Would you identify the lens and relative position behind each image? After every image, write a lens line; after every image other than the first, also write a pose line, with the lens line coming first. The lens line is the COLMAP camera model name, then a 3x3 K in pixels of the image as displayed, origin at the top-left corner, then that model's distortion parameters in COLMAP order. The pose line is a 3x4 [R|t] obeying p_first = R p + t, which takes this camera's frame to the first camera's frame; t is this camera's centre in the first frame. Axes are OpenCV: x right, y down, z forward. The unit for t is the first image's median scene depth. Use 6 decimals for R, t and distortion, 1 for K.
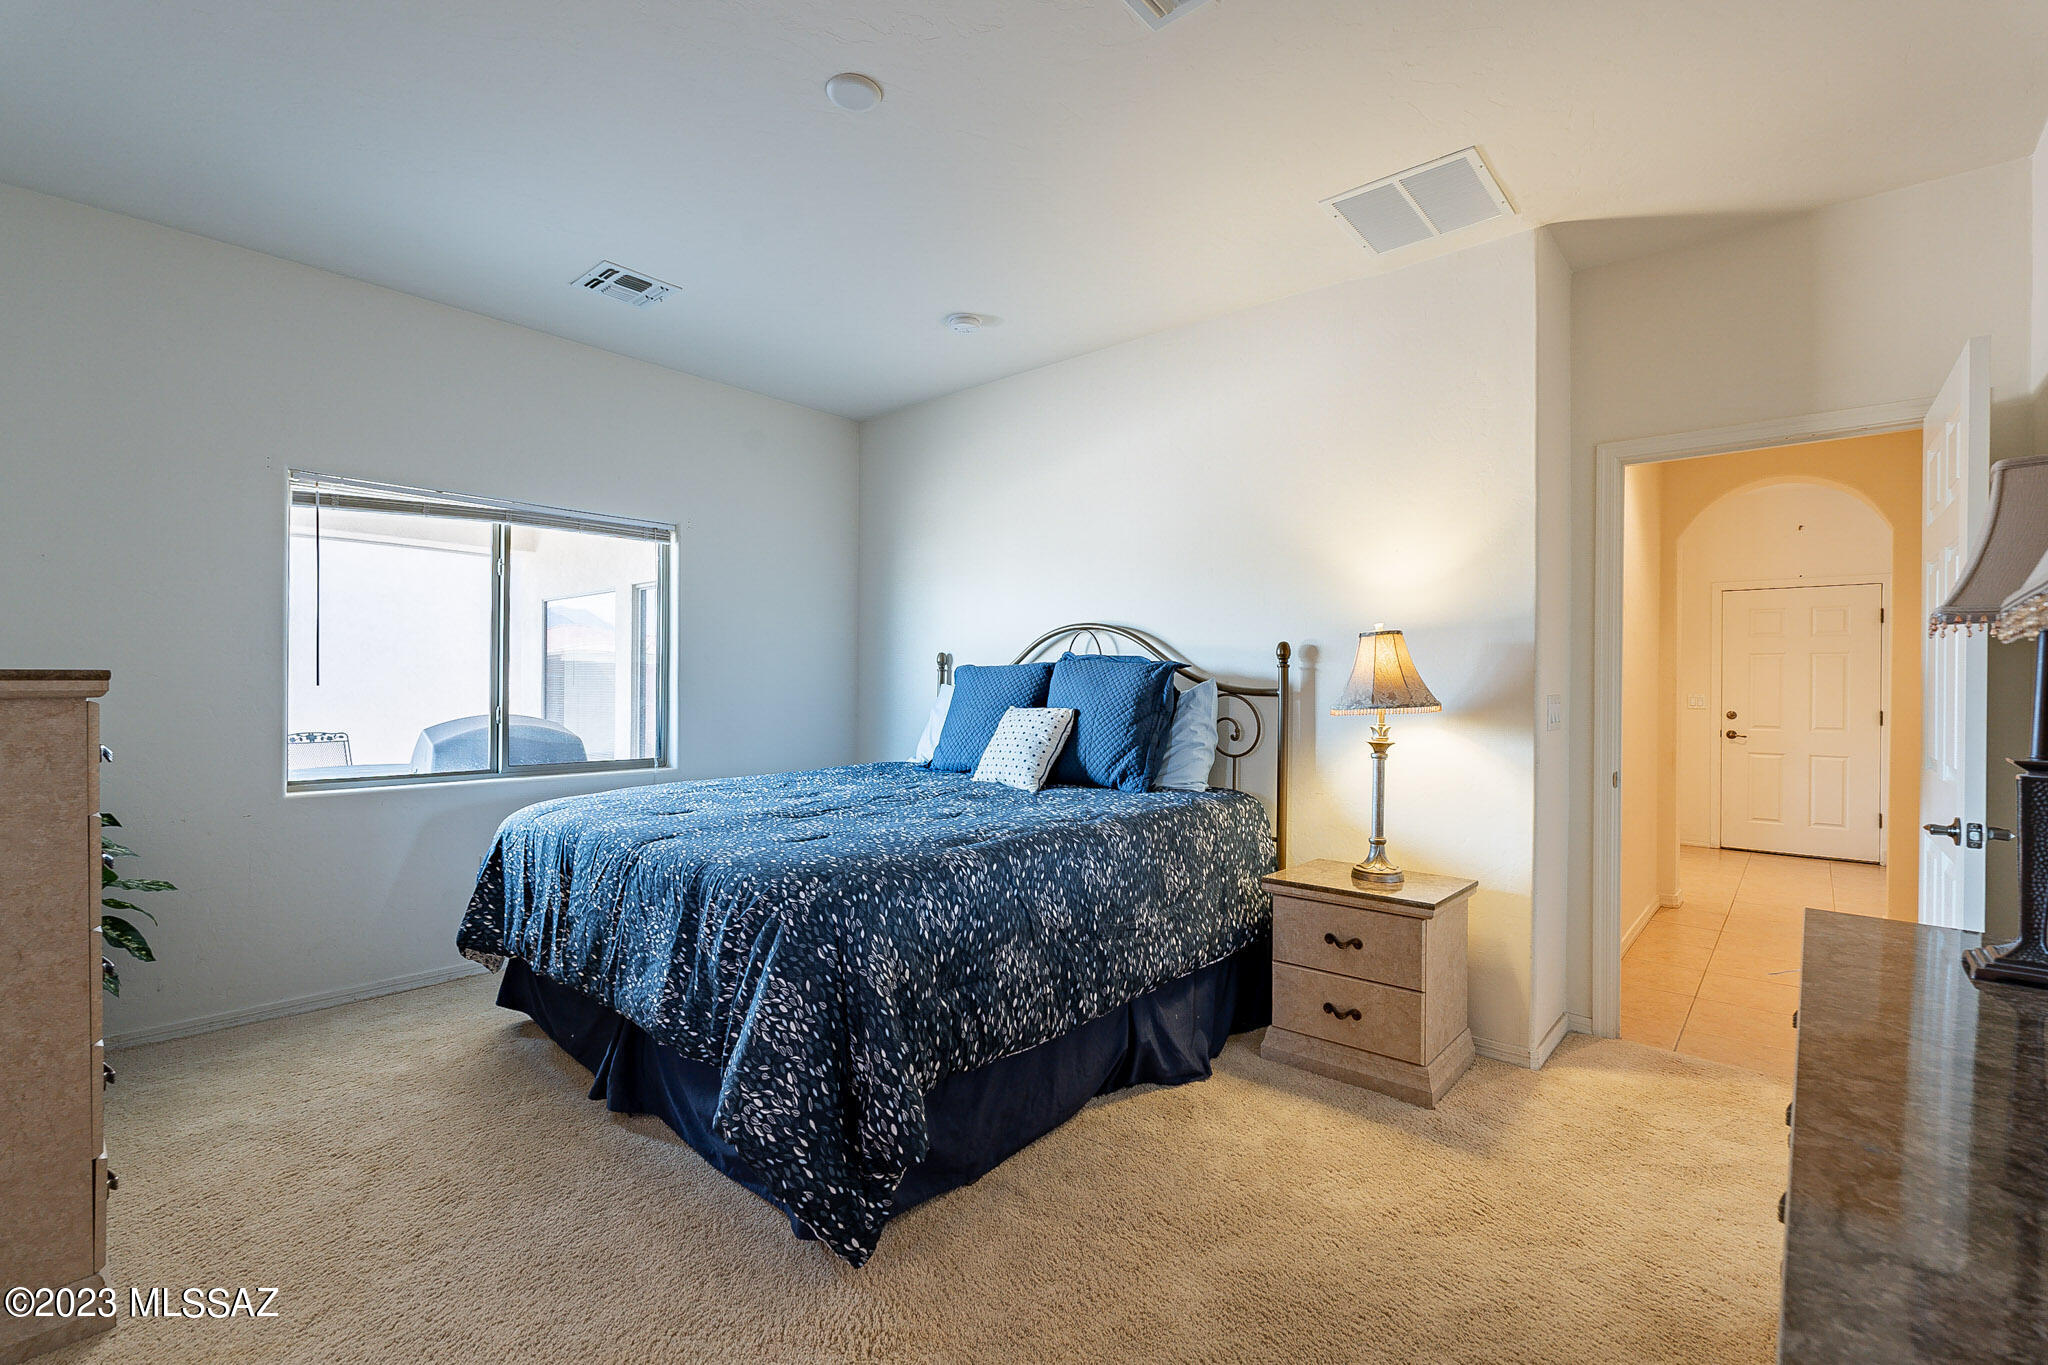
lens RADIAL K [[895.2, 0, 1016.0], [0, 895.2, 681.3], [0, 0, 1]] dist [-0.005255, 0.000824]
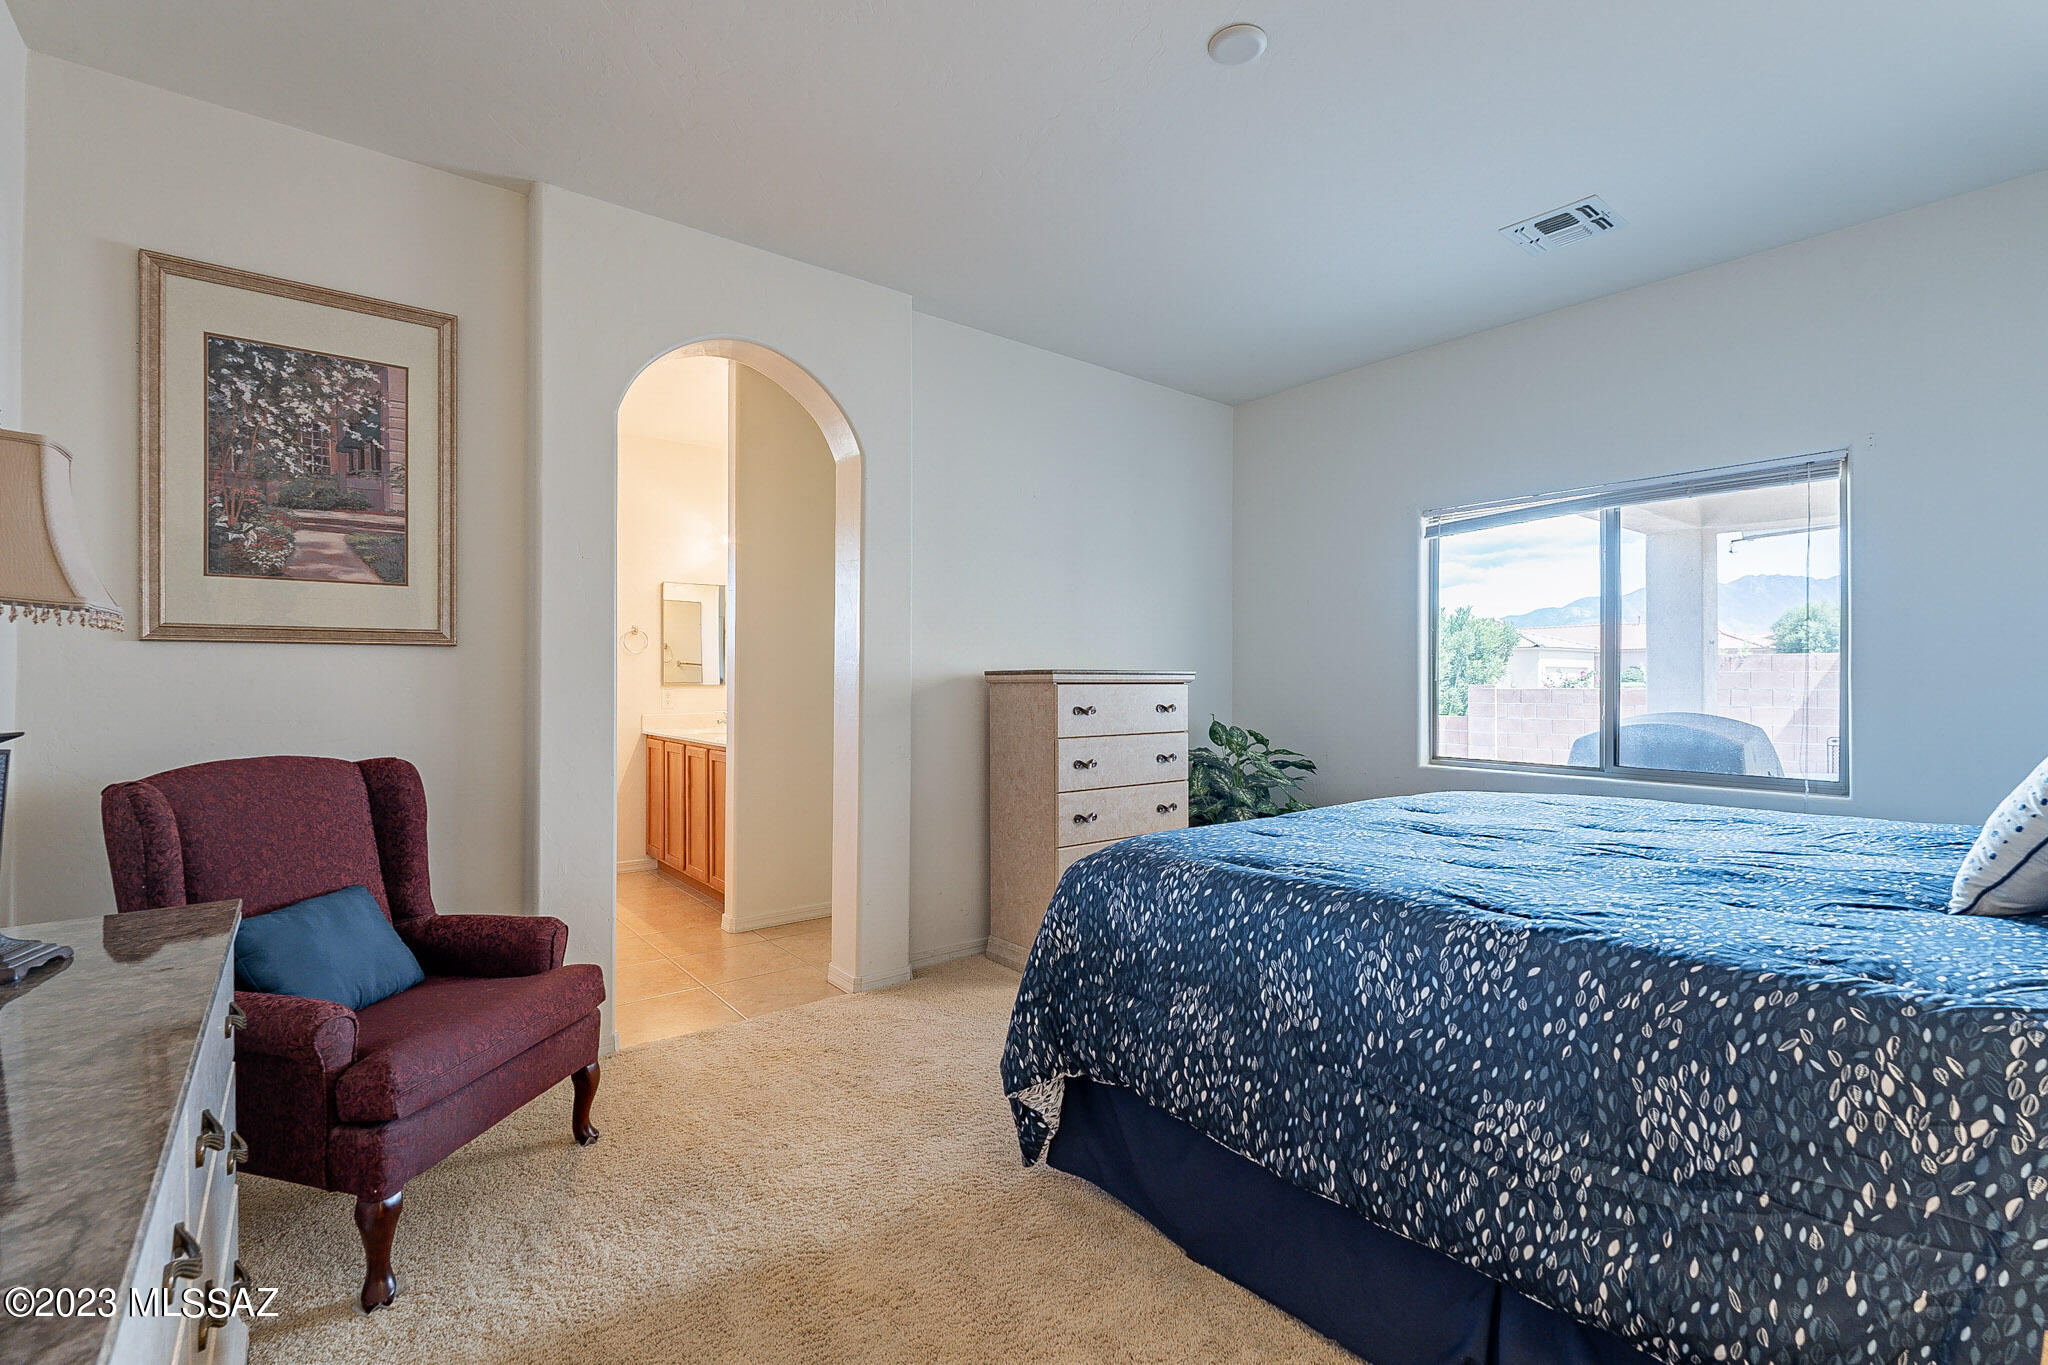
lens RADIAL K [[895.2, 0, 1016.3], [0, 895.2, 686.2], [0, 0, 1]] dist [-0.005255, 0.000824]
pose [[-0.170447, -0.003463, -0.985361, 0.696156], [-0.002488, 0.999992, -0.003084, 0.021734], [0.985364, 0.001926, -0.170454, 0.840986]]
